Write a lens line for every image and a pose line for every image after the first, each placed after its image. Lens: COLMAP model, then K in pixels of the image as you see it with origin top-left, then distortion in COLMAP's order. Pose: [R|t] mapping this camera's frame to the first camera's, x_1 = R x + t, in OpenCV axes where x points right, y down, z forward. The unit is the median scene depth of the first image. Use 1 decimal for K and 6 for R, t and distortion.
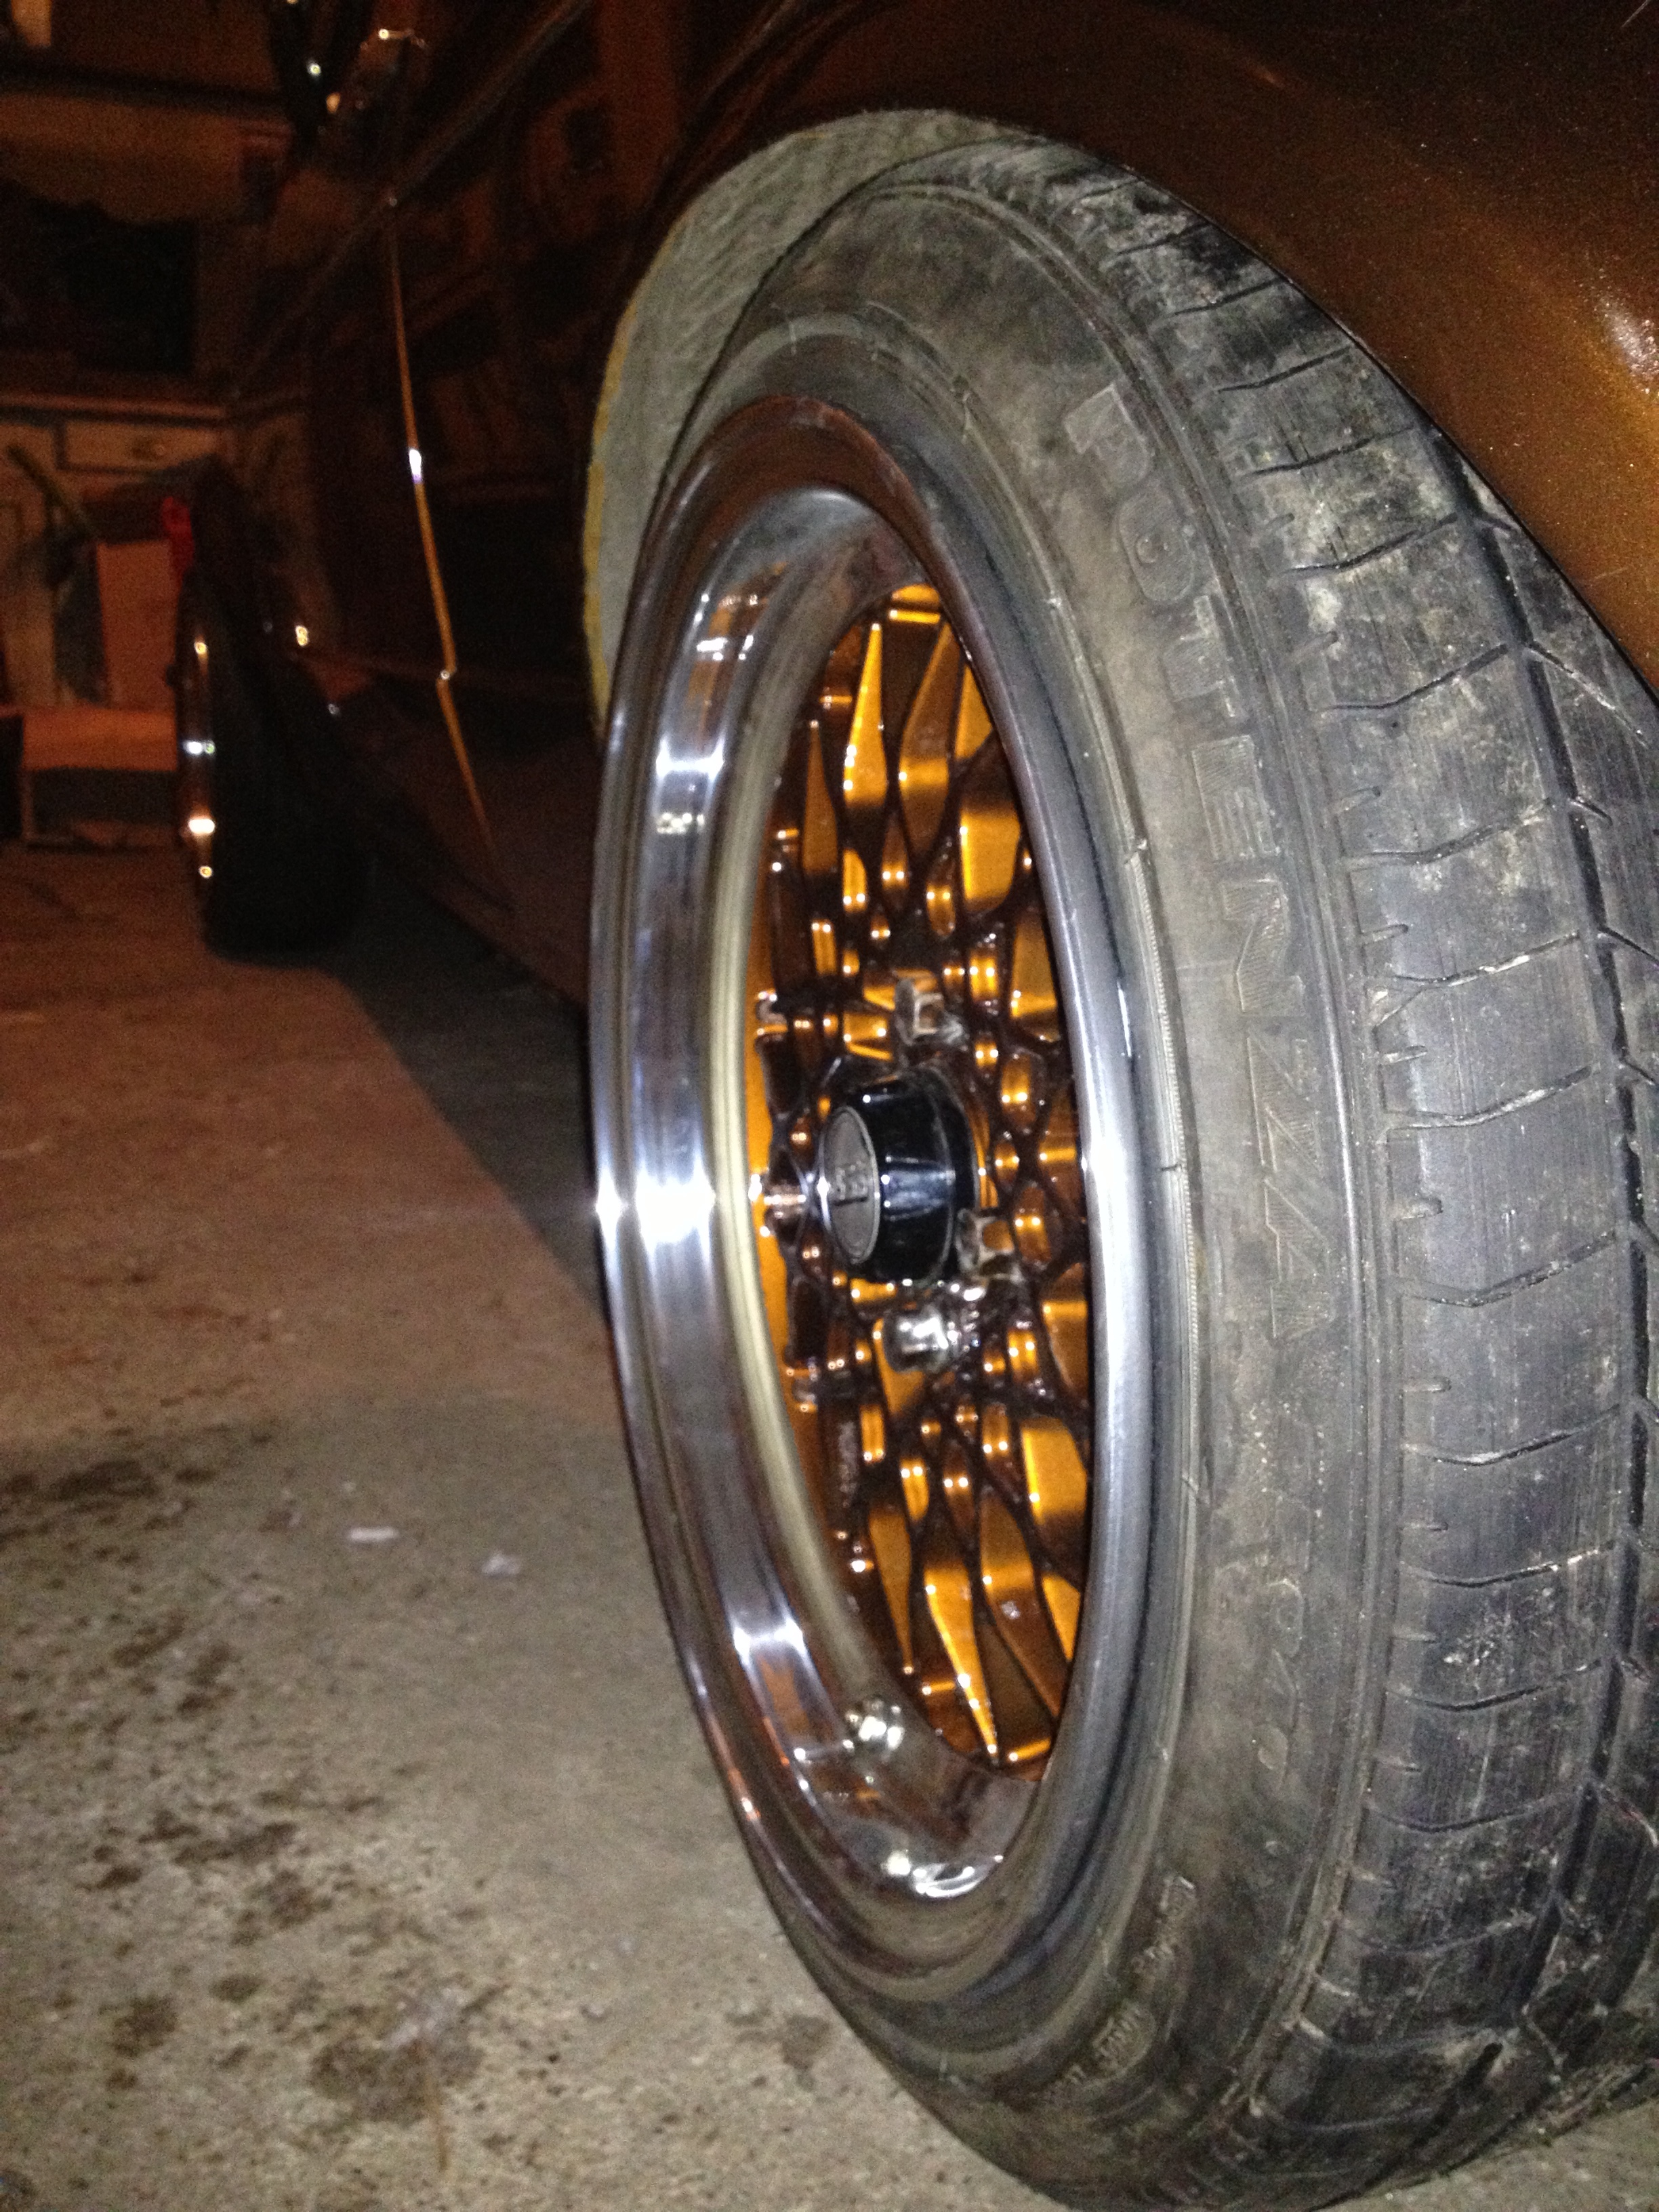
lens RADIAL K [[2079.4, 0, 835.8], [0, 2079.4, 1102.5], [0, 0, 1]] dist [0.125069, -0.297135]
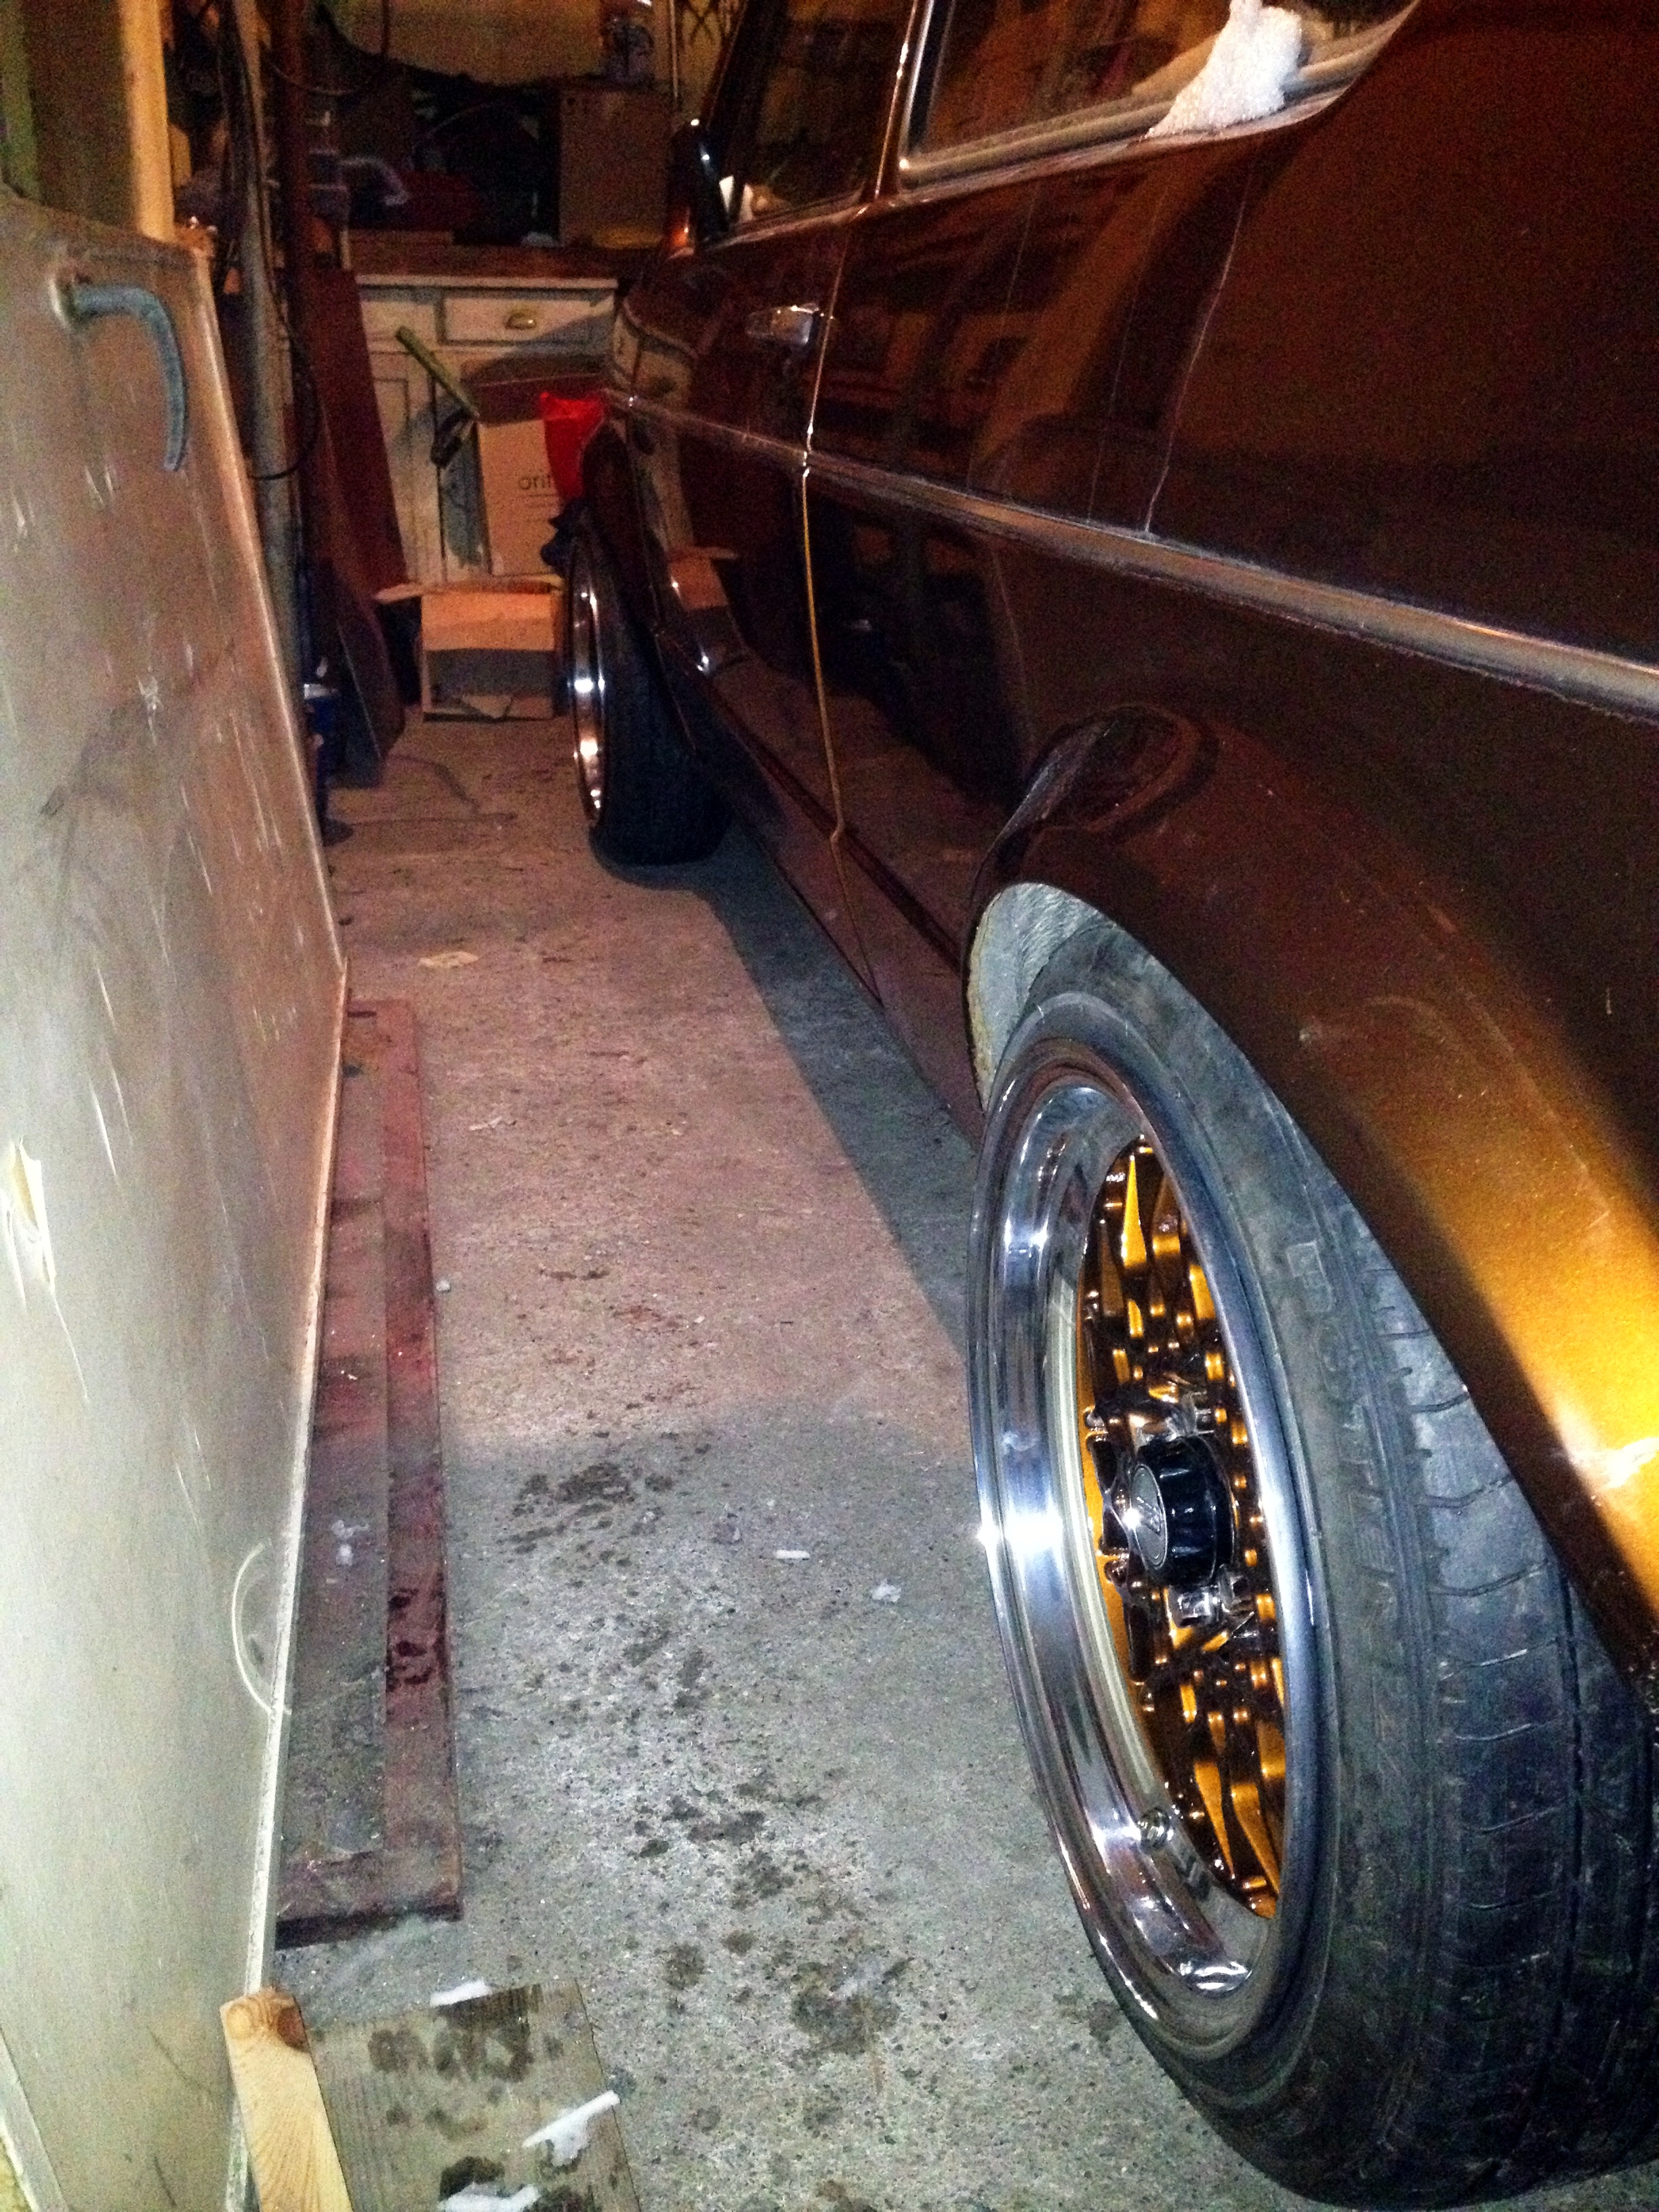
lens RADIAL K [[2023.3, 0, 833.5], [0, 2023.3, 1113.3], [0, 0, 1]] dist [0.218619, -0.530451]
pose [[0.988639, 0.032499, -0.146757, -0.010020], [-0.012262, 0.990530, 0.136750, -0.413130], [0.149811, -0.133397, 0.979674, -0.424728]]
